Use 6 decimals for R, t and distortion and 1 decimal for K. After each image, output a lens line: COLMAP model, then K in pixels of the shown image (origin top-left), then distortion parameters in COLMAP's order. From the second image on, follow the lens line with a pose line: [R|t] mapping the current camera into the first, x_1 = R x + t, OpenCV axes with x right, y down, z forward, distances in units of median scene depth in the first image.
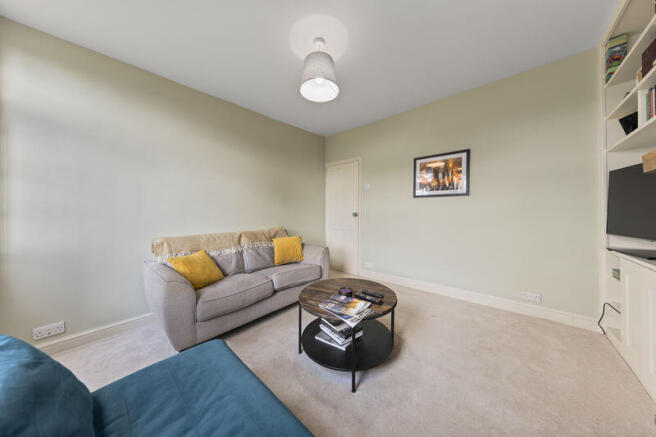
lens RADIAL K [[205.7, 0, 331.0], [0, 205.7, 215.6], [0, 0, 1]] dist [0.000984, 0.000045]
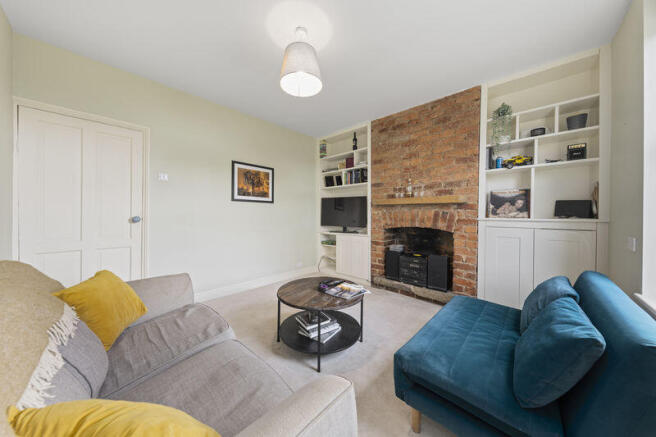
lens RADIAL K [[219.7, 0, 328.6], [0, 219.7, 216.1], [0, 0, 1]] dist [0.001448, 0.000041]
pose [[0.020724, -0.006555, 0.999764, -0.749988], [0.008726, 0.999942, 0.006375, -0.019697], [-0.999747, 0.008592, 0.020780, 0.623651]]
